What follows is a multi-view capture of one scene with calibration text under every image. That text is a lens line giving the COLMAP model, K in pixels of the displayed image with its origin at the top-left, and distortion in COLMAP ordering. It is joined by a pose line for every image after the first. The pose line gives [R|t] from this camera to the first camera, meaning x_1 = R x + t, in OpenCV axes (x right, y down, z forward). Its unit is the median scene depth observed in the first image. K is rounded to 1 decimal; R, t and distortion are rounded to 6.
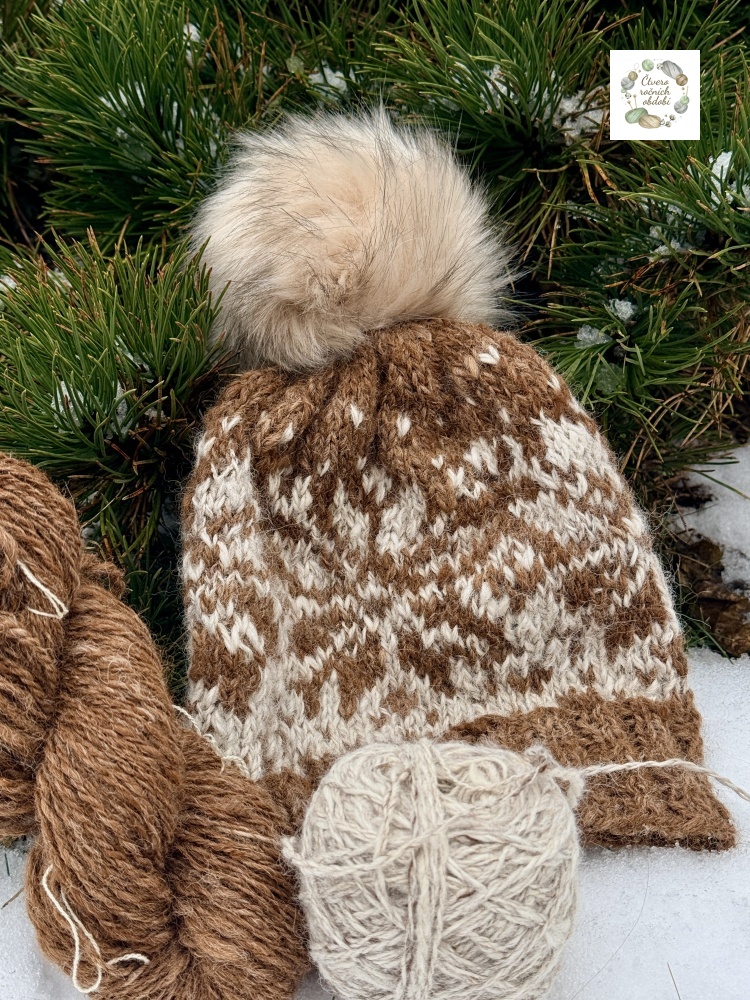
lens RADIAL K [[1381.2, 0, 375.0], [0, 1381.2, 500.0], [0, 0, 1]] dist [0.112509, -0.009170]
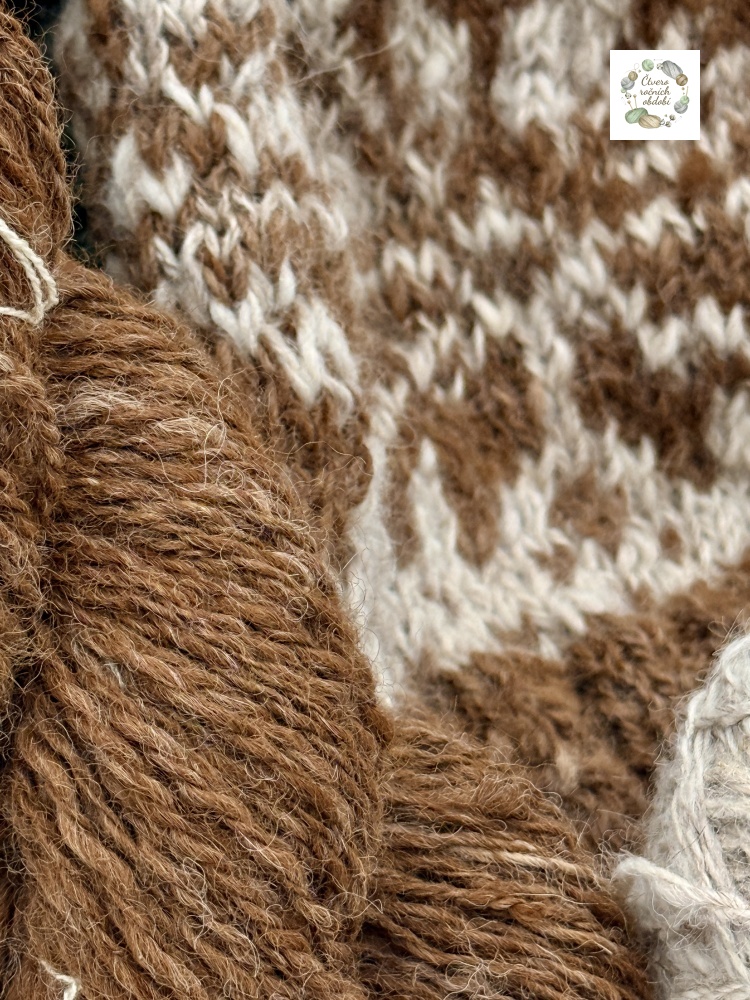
lens RADIAL K [[3554.1, 0, 375.0], [0, 3554.1, 500.0], [0, 0, 1]] dist [0.091969, -0.374359]
pose [[0.952755, -0.066063, 0.296469, -0.335238], [0.026955, 0.990600, 0.134112, 0.008155], [-0.302542, -0.119784, 0.945579, 0.081447]]
